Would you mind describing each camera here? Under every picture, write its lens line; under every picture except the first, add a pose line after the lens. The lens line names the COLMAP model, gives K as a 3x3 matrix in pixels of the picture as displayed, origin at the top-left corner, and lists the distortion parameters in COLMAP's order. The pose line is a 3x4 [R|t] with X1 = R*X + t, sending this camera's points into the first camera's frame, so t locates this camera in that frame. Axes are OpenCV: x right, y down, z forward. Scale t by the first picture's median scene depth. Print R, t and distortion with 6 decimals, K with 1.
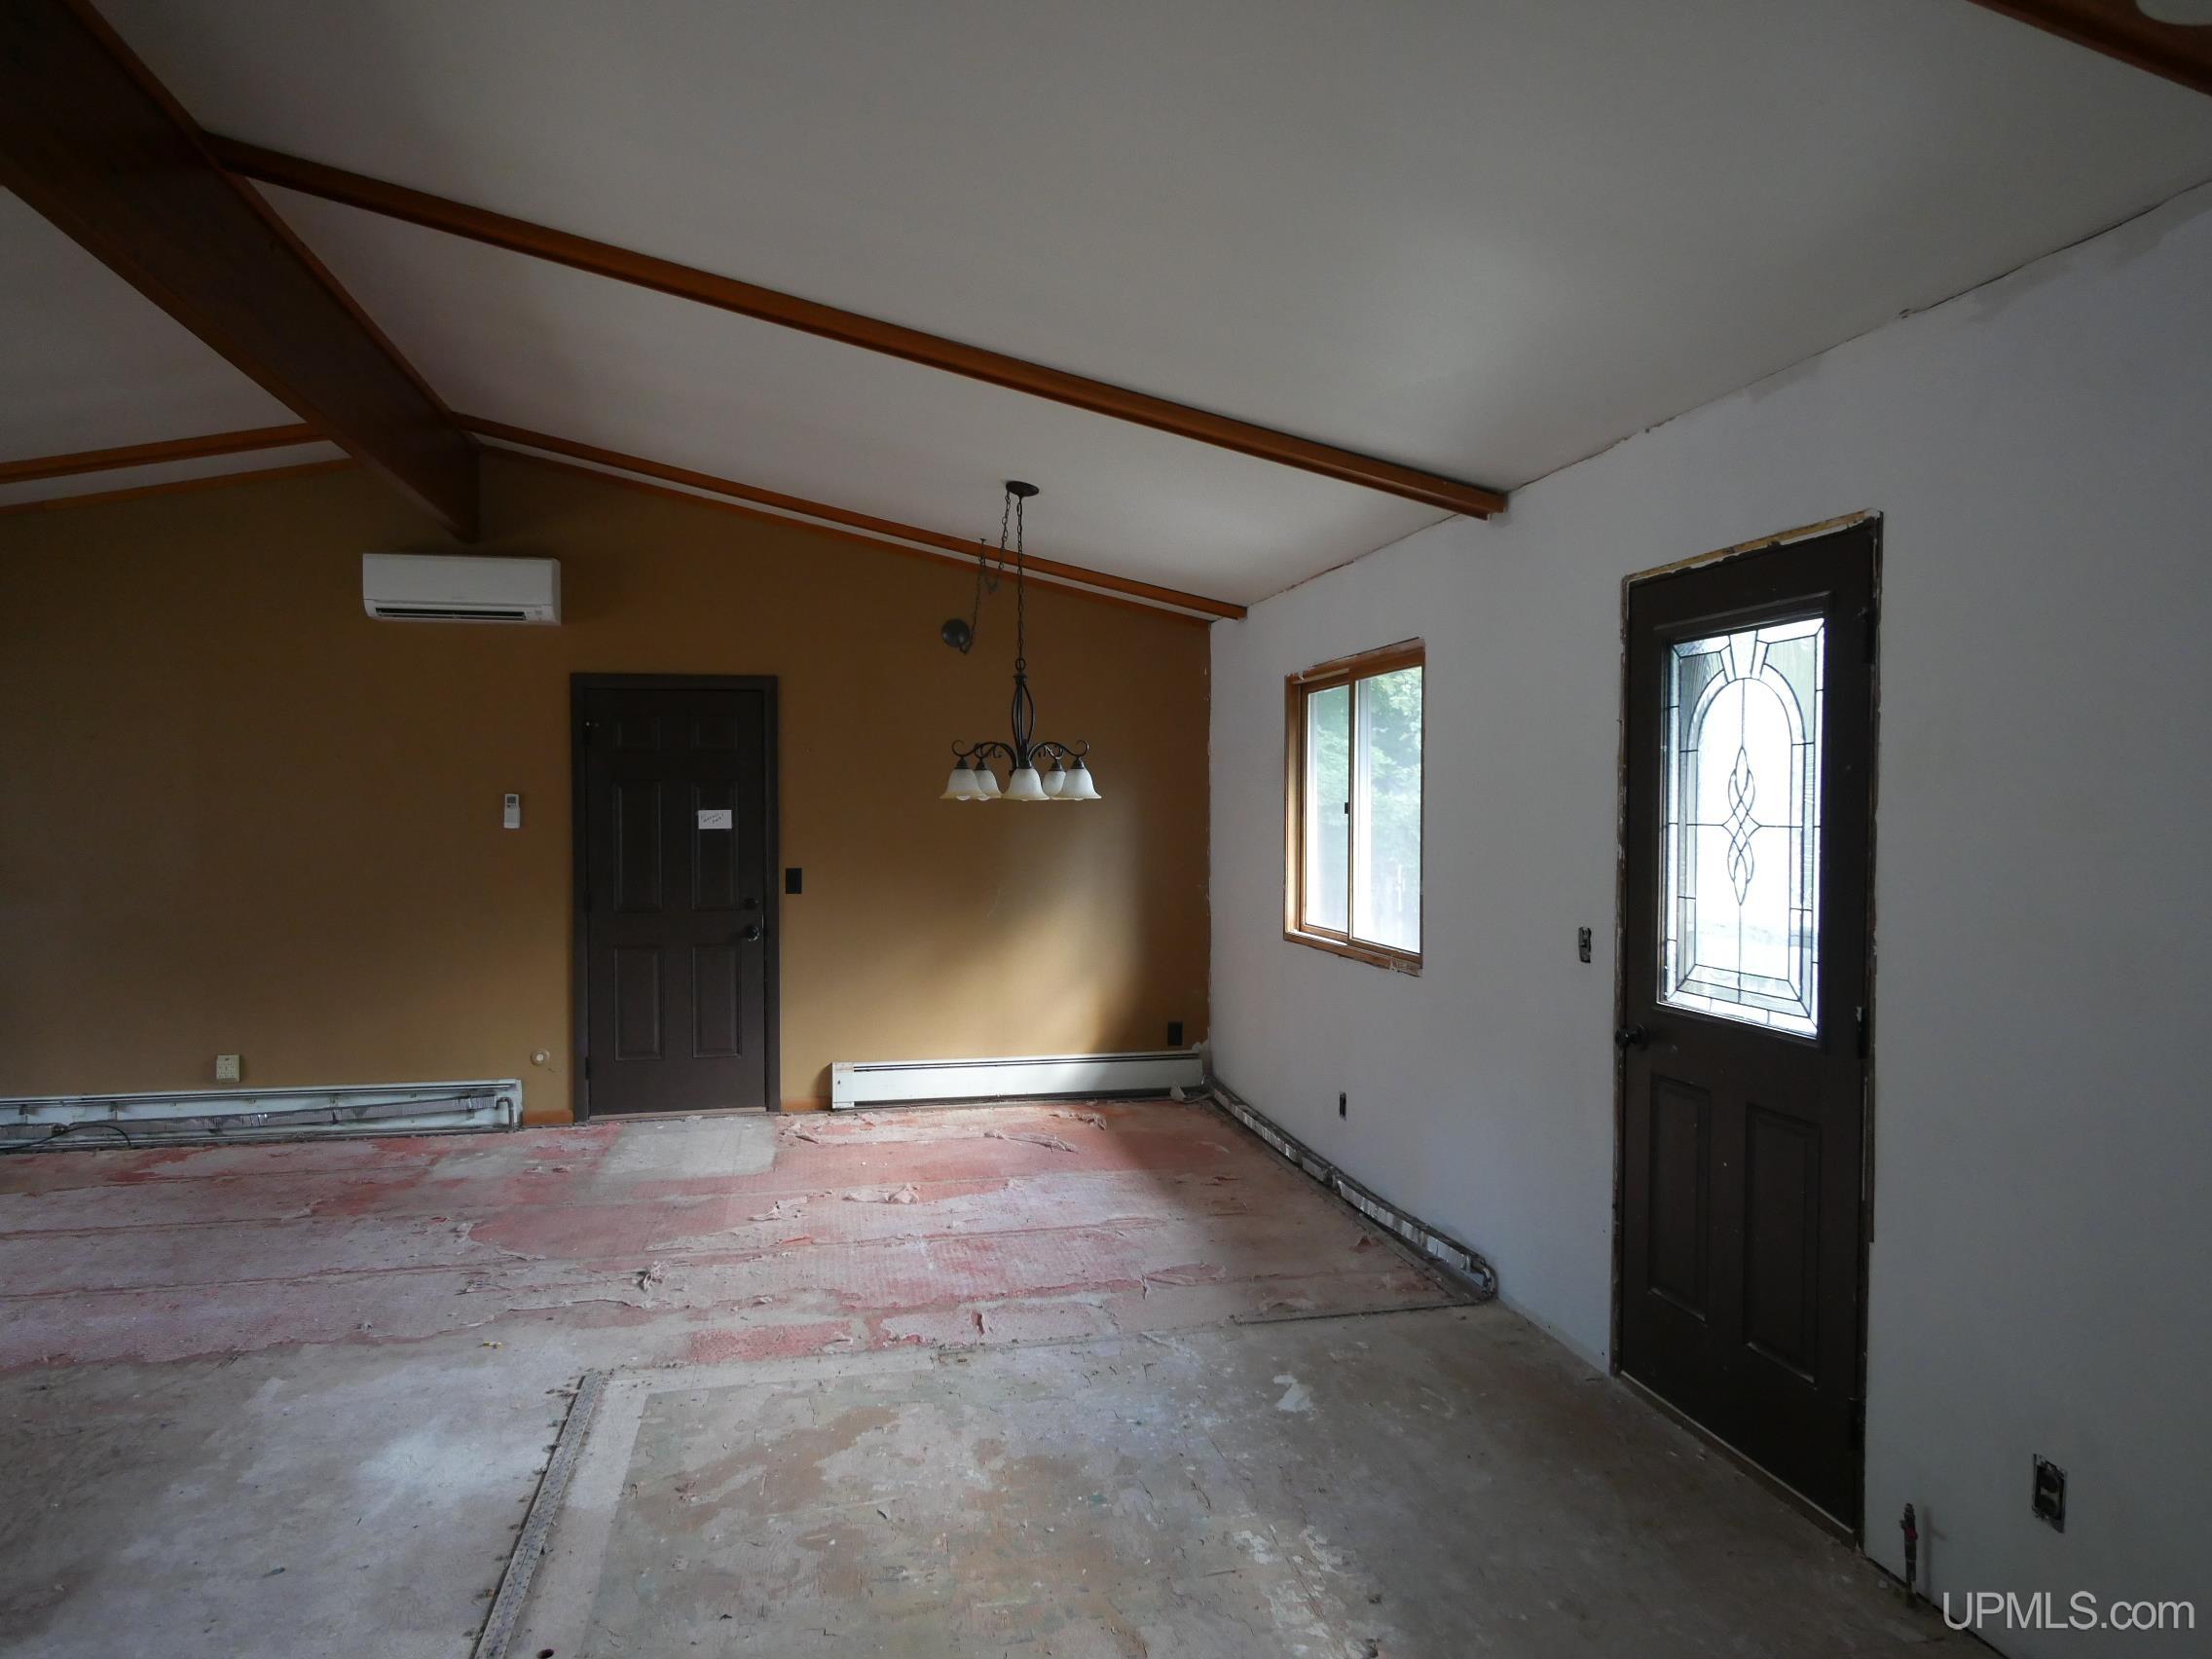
lens RADIAL K [[1378.9, 0, 1102.3], [0, 1378.9, 829.4], [0, 0, 1]] dist [-0.000081, -0.000612]
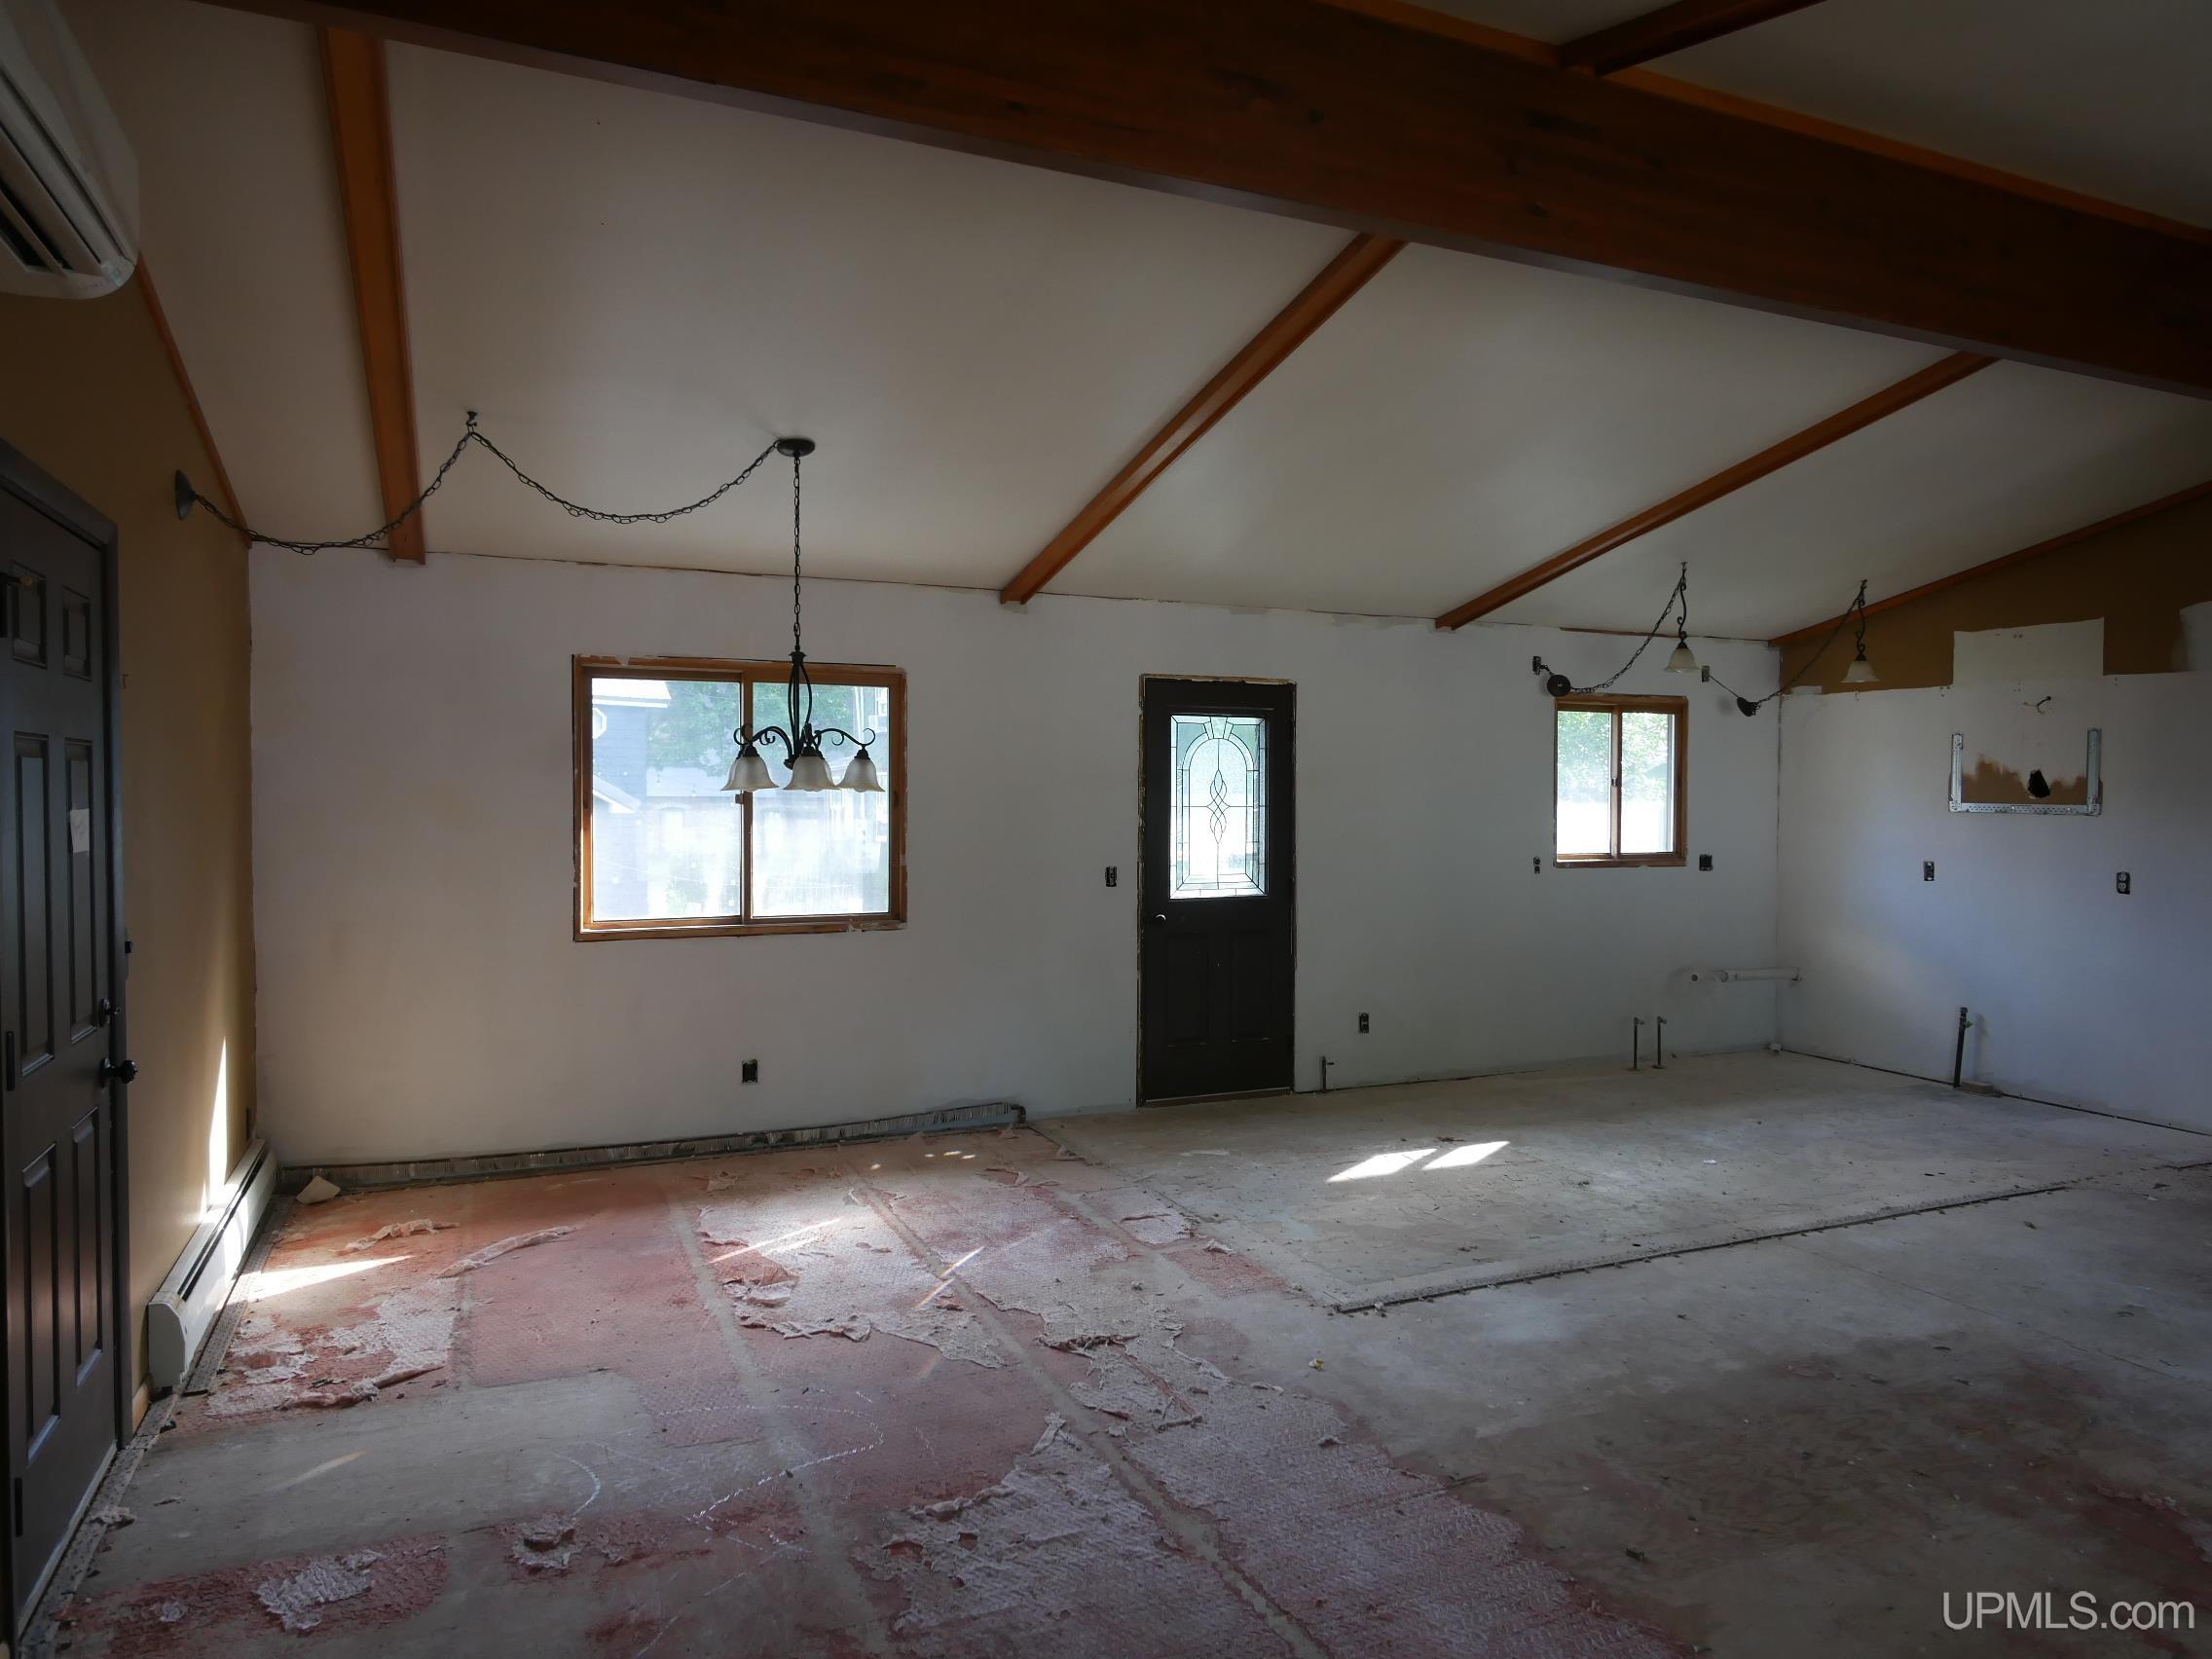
lens RADIAL K [[1410.6, 0, 1101.0], [0, 1410.6, 829.2], [0, 0, 1]] dist [-0.002652, 0.000624]
pose [[-0.208104, -0.024940, 0.977789, -1.177065], [0.014435, 0.999488, 0.028565, -0.023460], [-0.978000, 0.020059, -0.207637, 1.163594]]
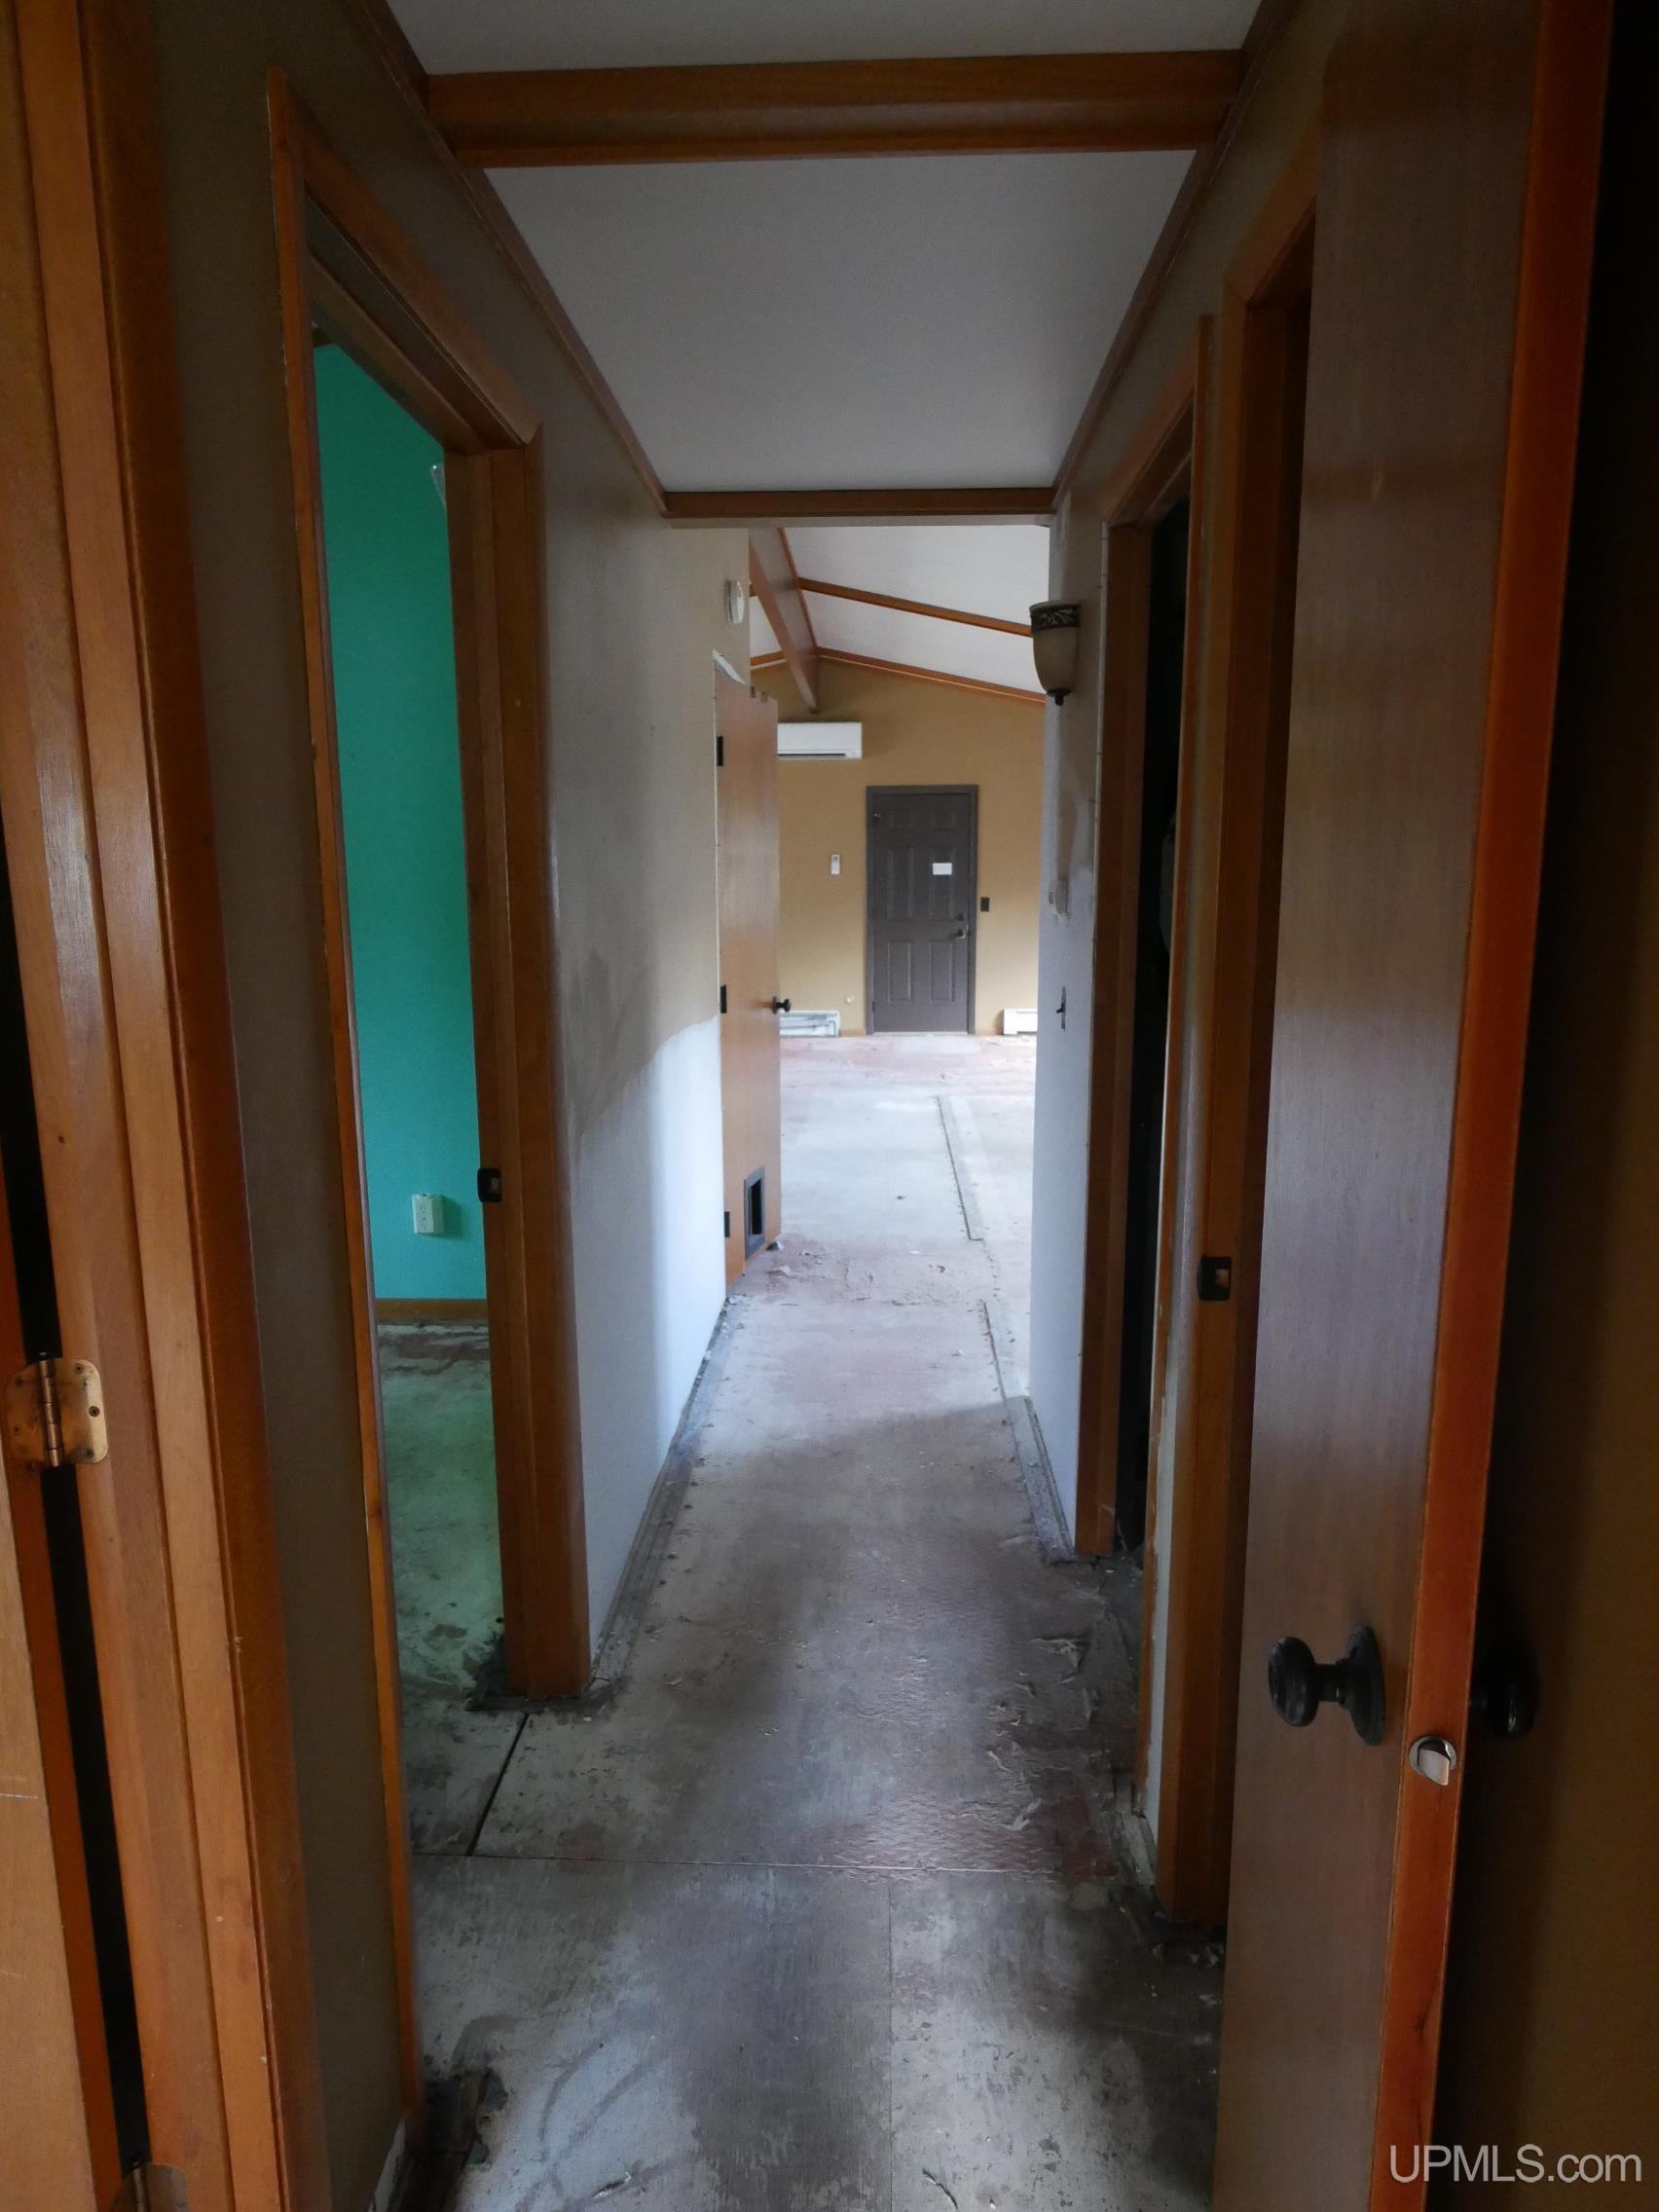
lens RADIAL K [[1317.9, 0, 829.5], [0, 1317.9, 1106.0], [0, 0, 1]] dist [0.002453, -0.001598]
pose [[0.968273, 0.039946, -0.246681, 0.013055], [-0.000271, 0.987309, 0.158813, 0.037121], [0.249895, -0.153707, 0.955995, -1.053301]]
